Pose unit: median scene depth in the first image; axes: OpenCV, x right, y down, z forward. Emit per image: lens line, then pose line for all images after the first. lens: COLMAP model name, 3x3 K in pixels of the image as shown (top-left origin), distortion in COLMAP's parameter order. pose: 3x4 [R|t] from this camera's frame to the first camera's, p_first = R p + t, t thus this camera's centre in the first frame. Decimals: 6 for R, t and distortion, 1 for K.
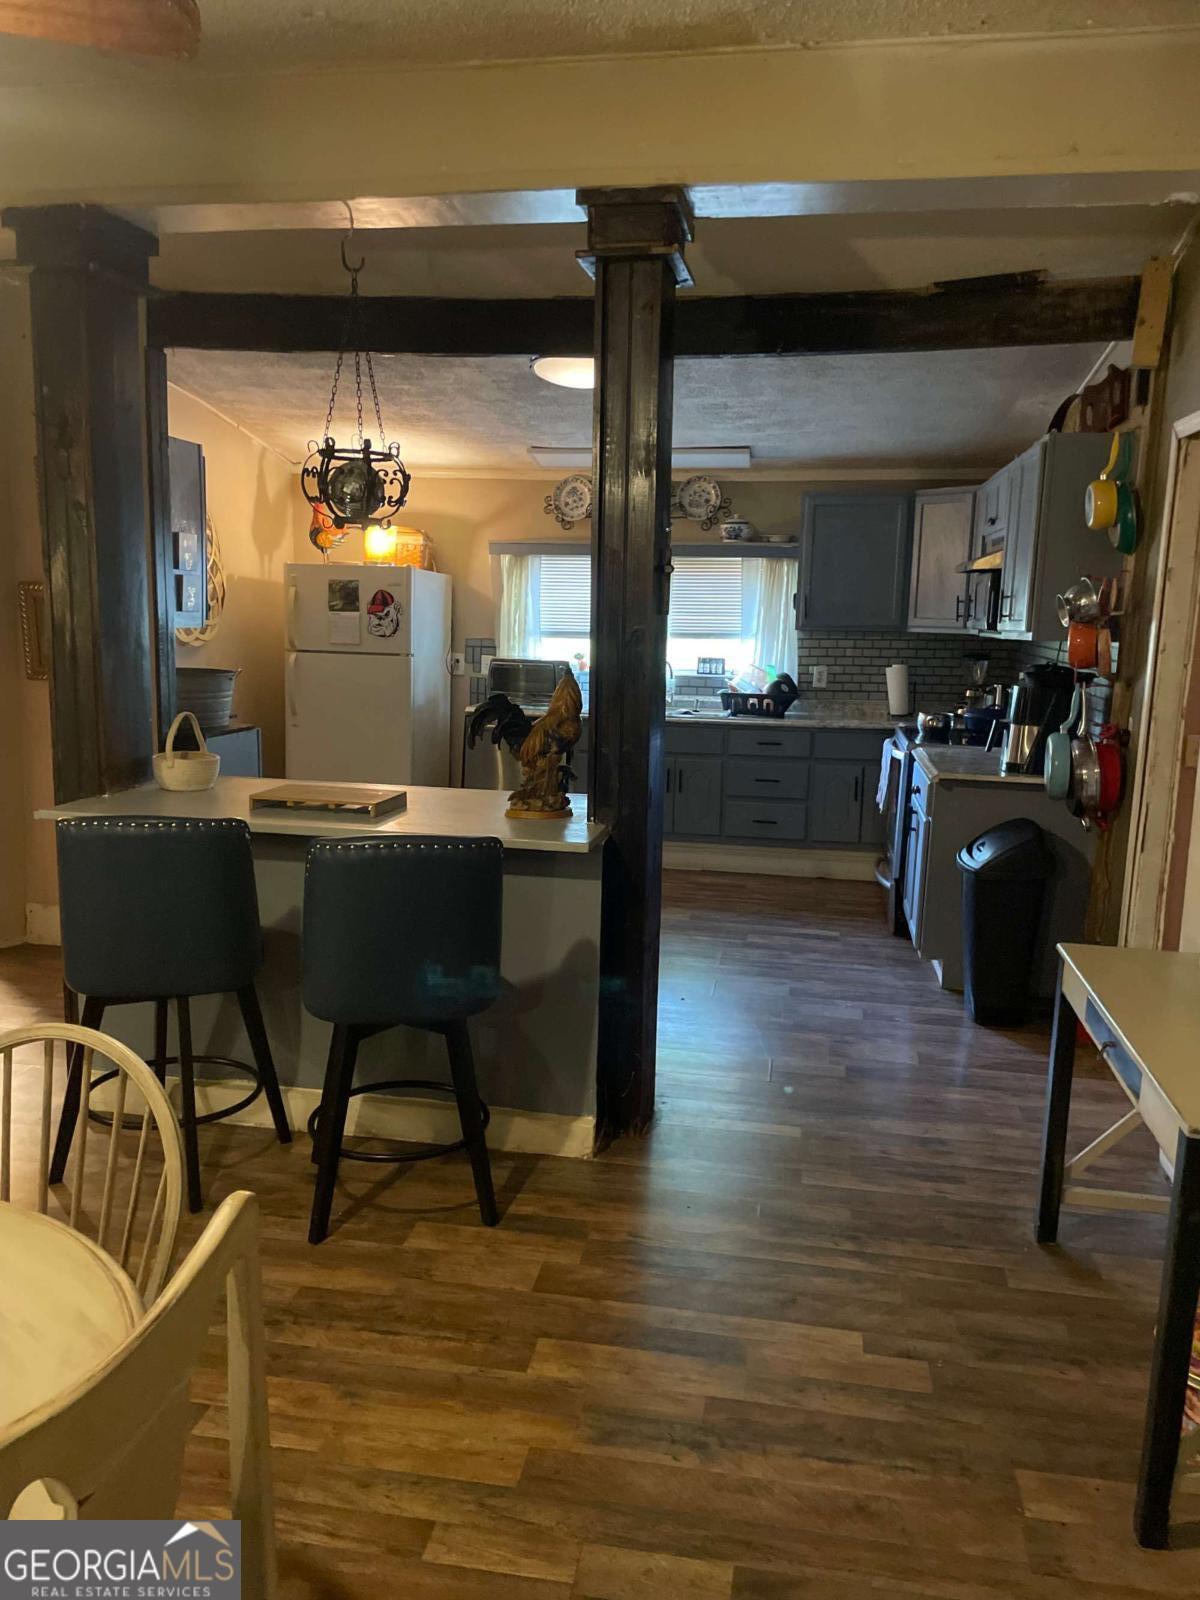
lens RADIAL K [[1206.3, 0, 597.3], [0, 1206.3, 803.1], [0, 0, 1]] dist [0.069052, -0.049590]
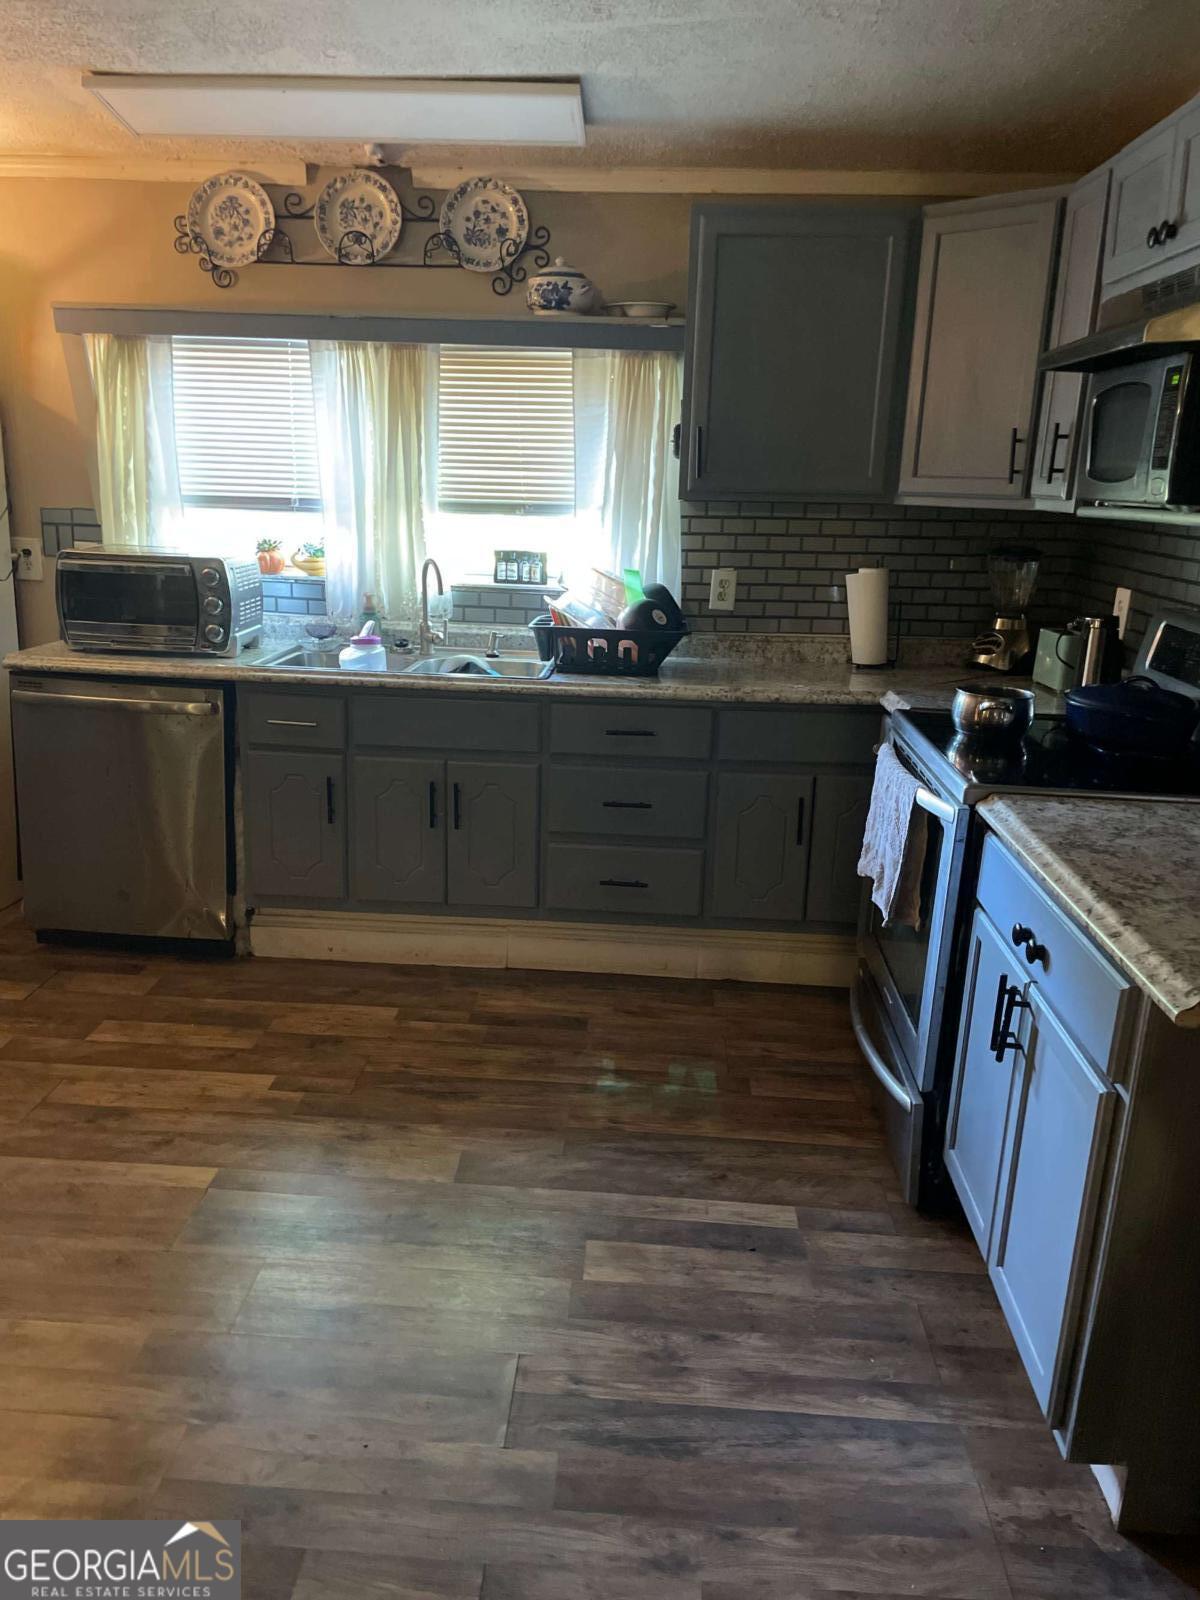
lens RADIAL K [[1206.3, 0, 604.9], [0, 1206.3, 800.8], [0, 0, 1]] dist [0.069052, -0.049590]
pose [[0.992291, -0.023721, 0.121642, 0.067160], [0.010874, 0.994391, 0.105208, -0.070366], [-0.123456, -0.103074, 0.986983, 0.482957]]
